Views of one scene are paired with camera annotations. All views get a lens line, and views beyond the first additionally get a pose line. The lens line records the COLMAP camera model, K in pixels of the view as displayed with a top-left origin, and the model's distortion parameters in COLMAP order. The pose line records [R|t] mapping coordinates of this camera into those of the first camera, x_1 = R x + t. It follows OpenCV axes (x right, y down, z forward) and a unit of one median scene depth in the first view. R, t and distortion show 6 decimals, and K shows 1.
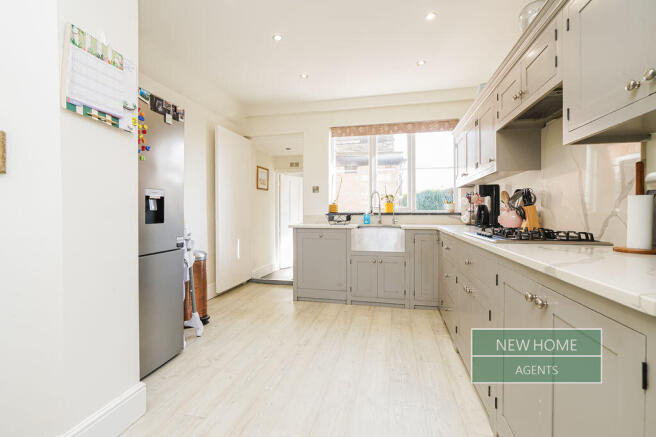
lens RADIAL K [[307.6, 0, 321.7], [0, 307.6, 213.3], [0, 0, 1]] dist [-0.024148, 0.013084]
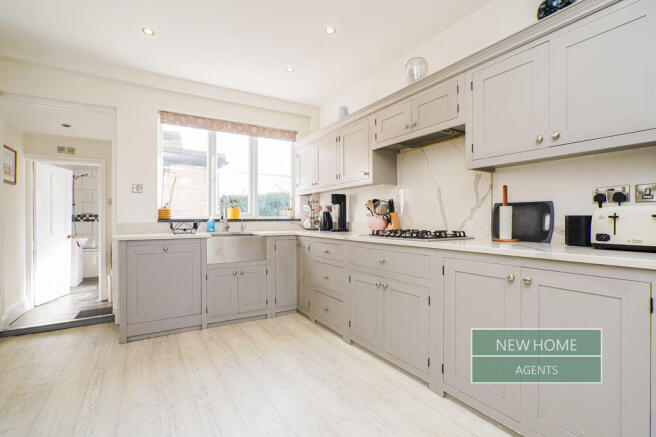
lens RADIAL K [[307.6, 0, 329.2], [0, 307.6, 219.3], [0, 0, 1]] dist [-0.024148, 0.013084]
pose [[0.709530, -0.002913, 0.704669, -0.241064], [0.005933, 0.999981, -0.001840, 0.002299], [-0.704650, 0.005486, 0.709533, 0.163067]]
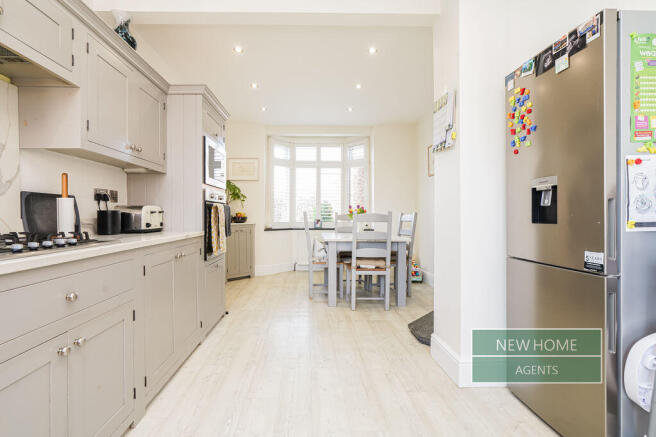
lens RADIAL K [[307.6, 0, 316.0], [0, 307.6, 215.3], [0, 0, 1]] dist [-0.024148, 0.013084]
pose [[-0.971590, 0.003962, -0.236635, 0.086684], [0.001652, 0.999949, 0.009961, 0.002035], [0.236663, 0.009287, -0.971547, 0.831035]]
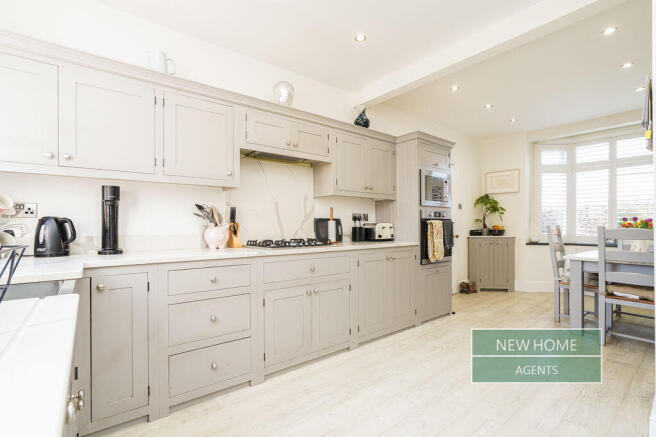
lens RADIAL K [[307.6, 0, 331.9], [0, 307.6, 224.8], [0, 0, 1]] dist [-0.024148, 0.013084]
pose [[-0.789251, 0.004802, 0.614052, -0.173587], [0.007985, 0.999965, 0.002443, -0.010236], [-0.614019, 0.006831, -0.789261, 0.971367]]
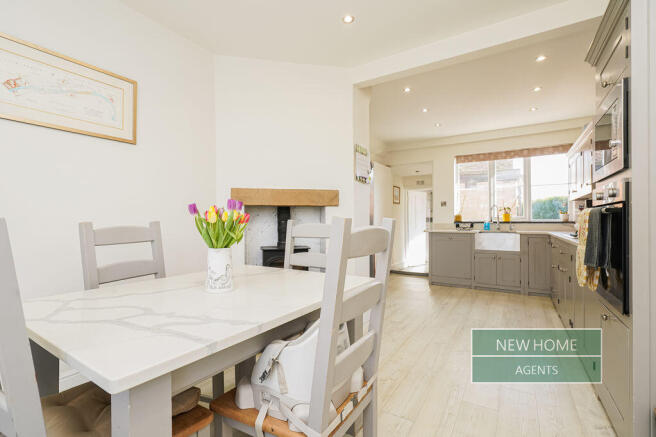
lens RADIAL K [[307.6, 0, 323.8], [0, 307.6, 219.7], [0, 0, 1]] dist [-0.024148, 0.013084]
pose [[0.945951, -0.001872, -0.324305, -0.090405], [-0.000620, 0.999971, -0.007578, 0.000589], [0.324309, 0.007370, 0.945922, -0.460002]]
